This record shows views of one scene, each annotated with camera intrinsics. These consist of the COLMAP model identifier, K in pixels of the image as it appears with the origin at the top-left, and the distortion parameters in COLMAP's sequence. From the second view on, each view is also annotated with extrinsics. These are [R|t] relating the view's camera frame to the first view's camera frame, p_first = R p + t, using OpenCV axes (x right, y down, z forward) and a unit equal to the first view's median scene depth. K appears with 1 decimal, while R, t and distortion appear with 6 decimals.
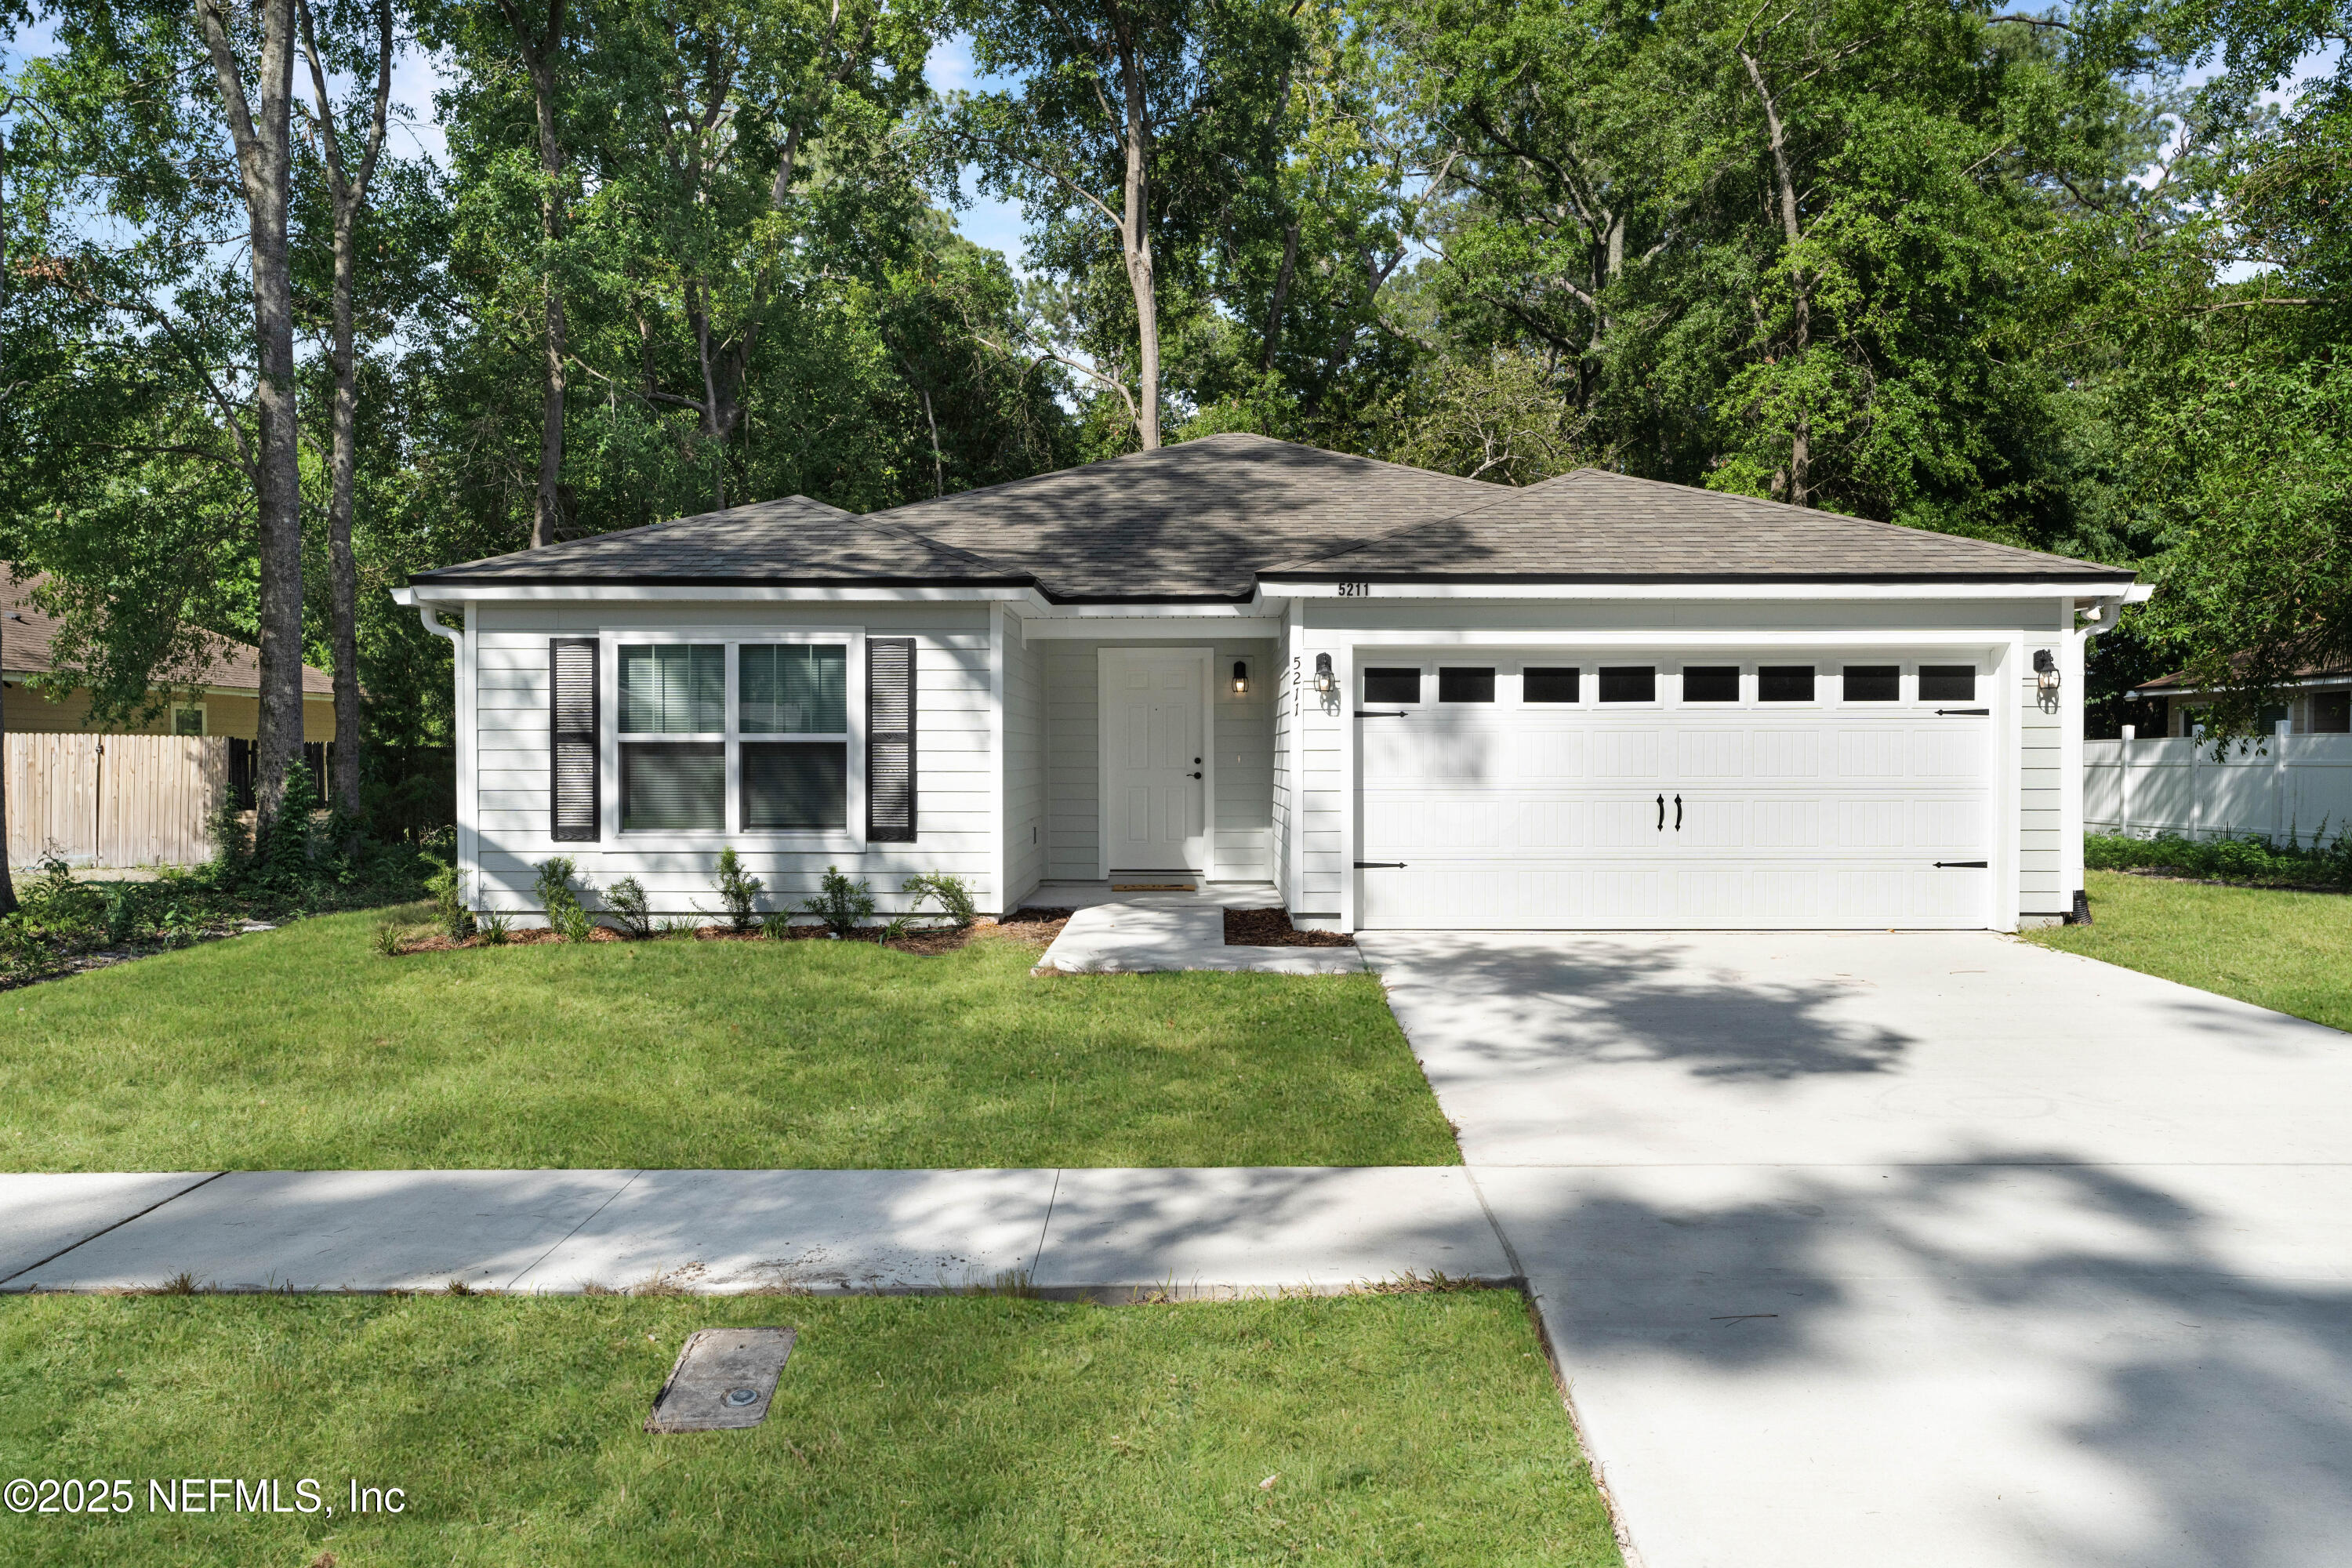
lens RADIAL K [[1602.1, 0, 1170.5], [0, 1602.1, 781.6], [0, 0, 1]] dist [0.000308, 0.004847]
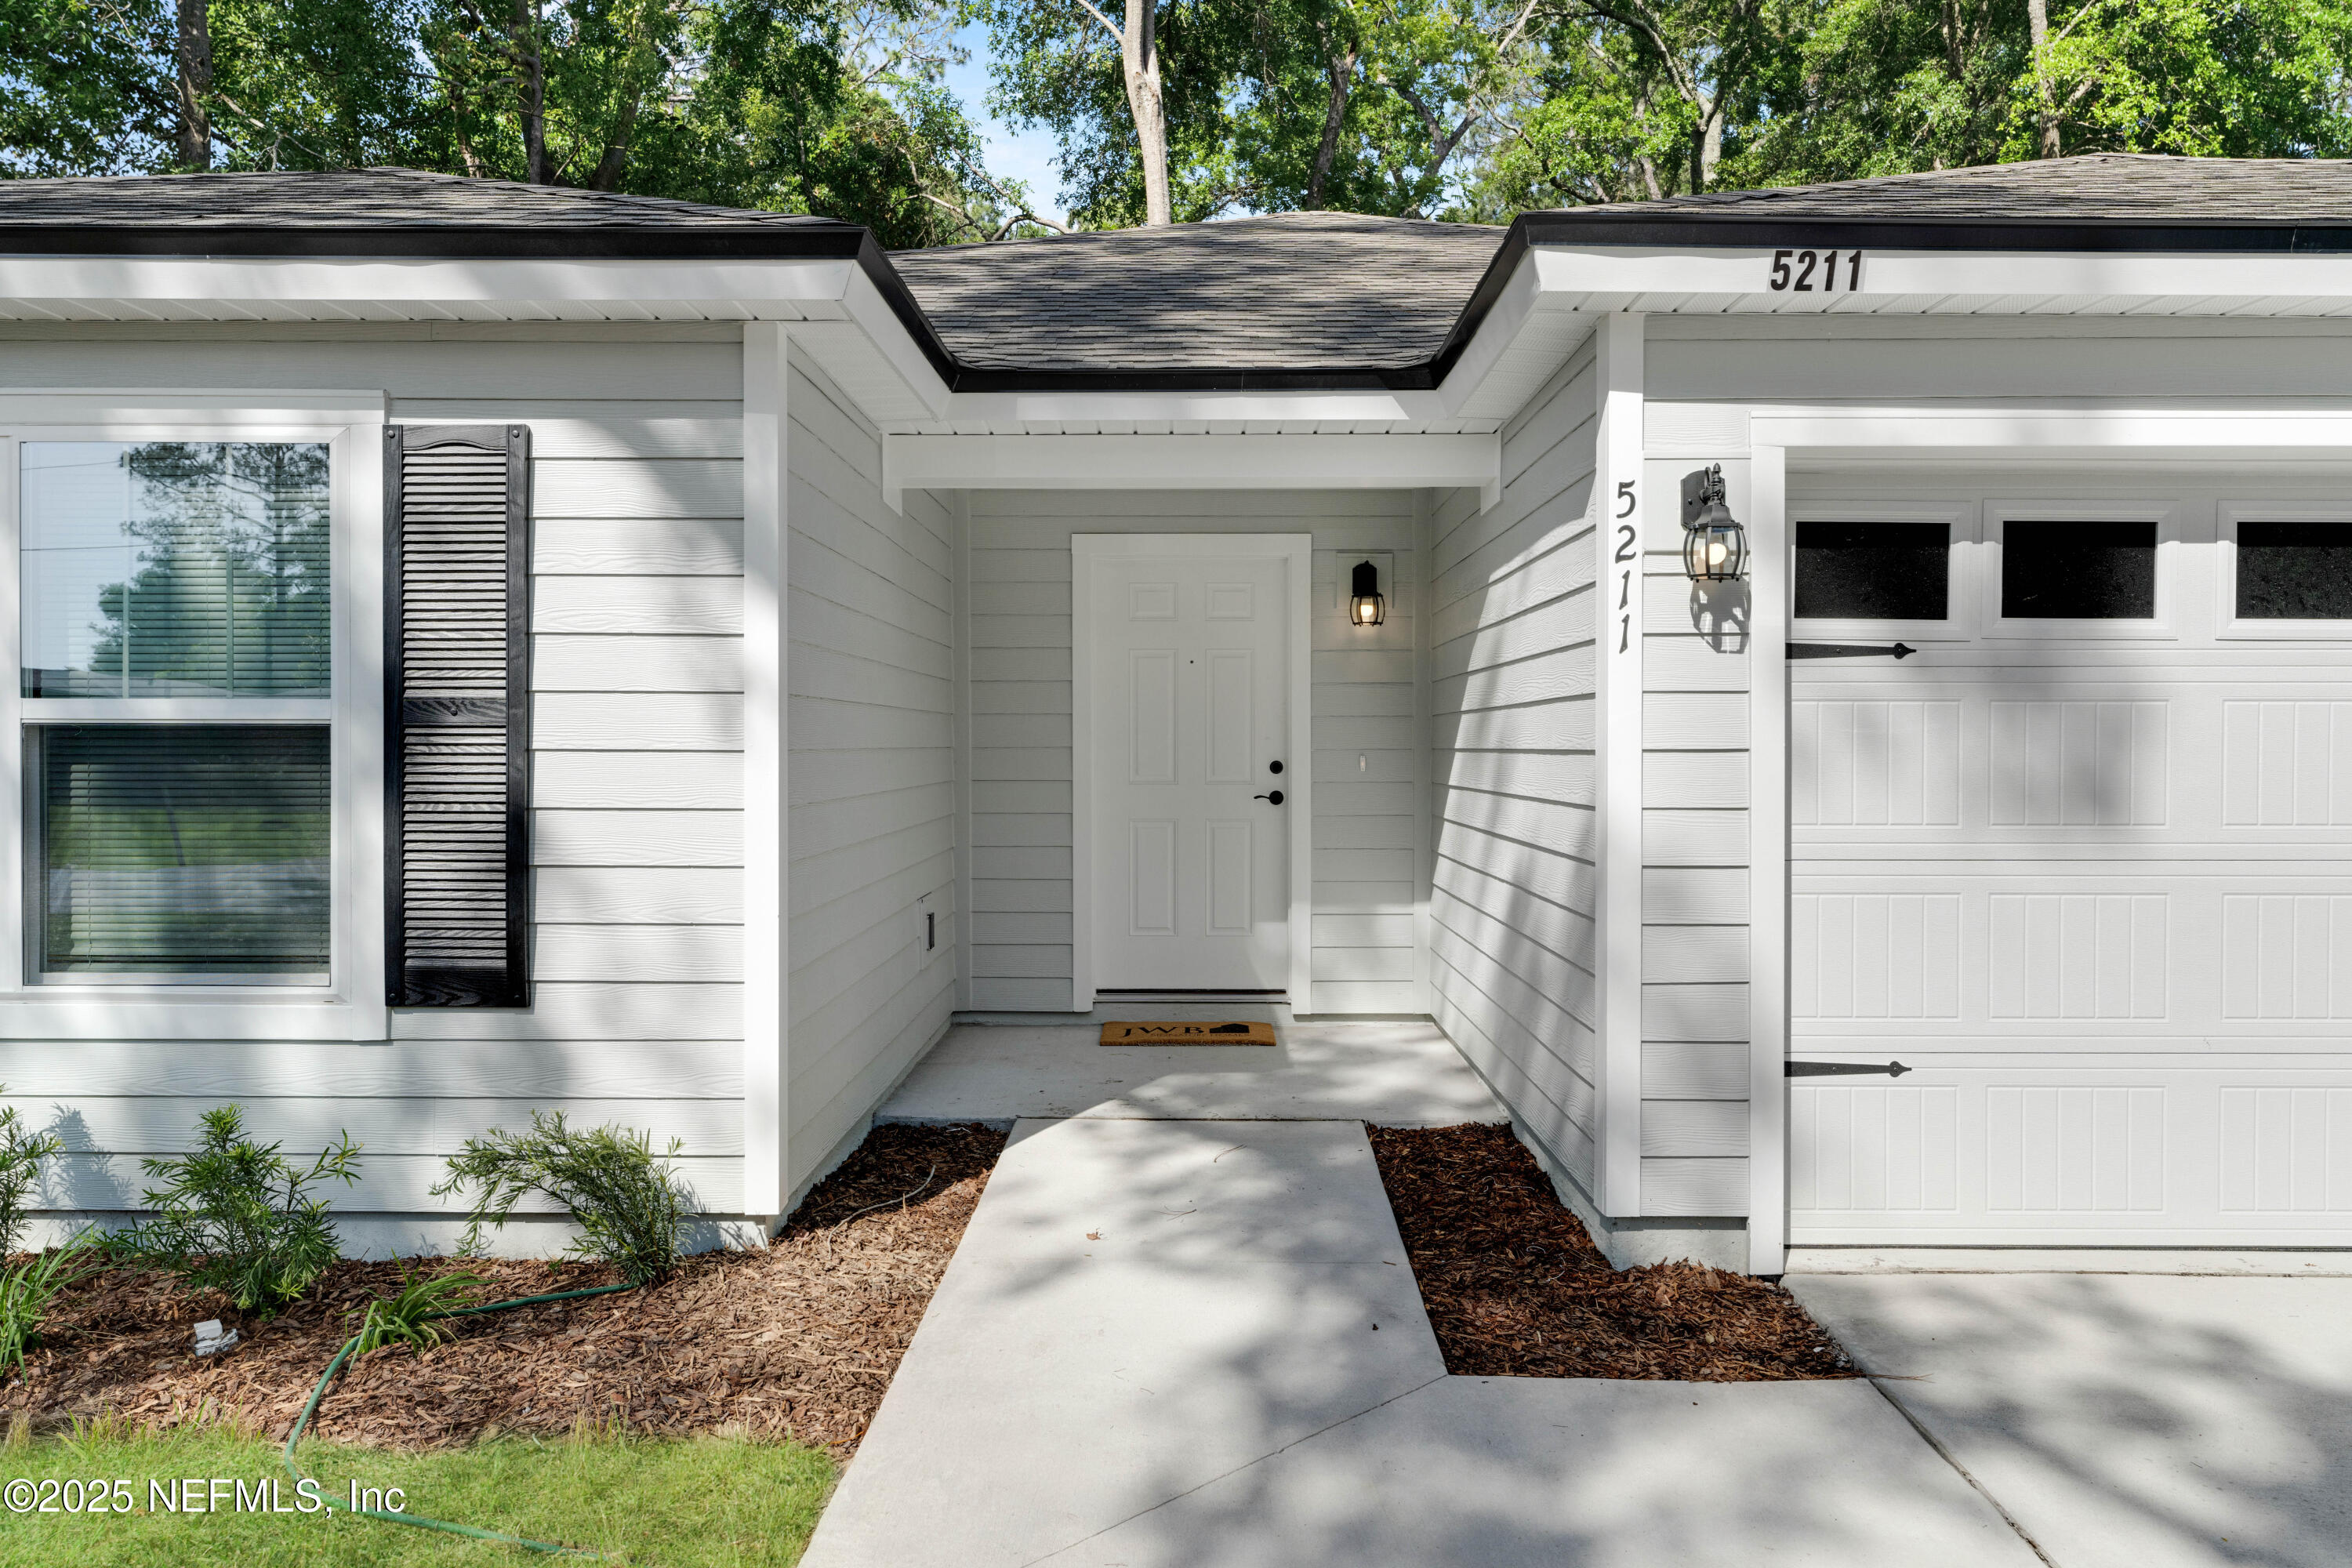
lens RADIAL K [[1602.1, 0, 1186.1], [0, 1602.1, 772.5], [0, 0, 1]] dist [0.000308, 0.004847]
pose [[0.999932, 0.001723, 0.011549, -0.020127], [-0.001720, 0.999998, -0.000286, -0.014423], [-0.011549, 0.000266, 0.999933, 0.645785]]
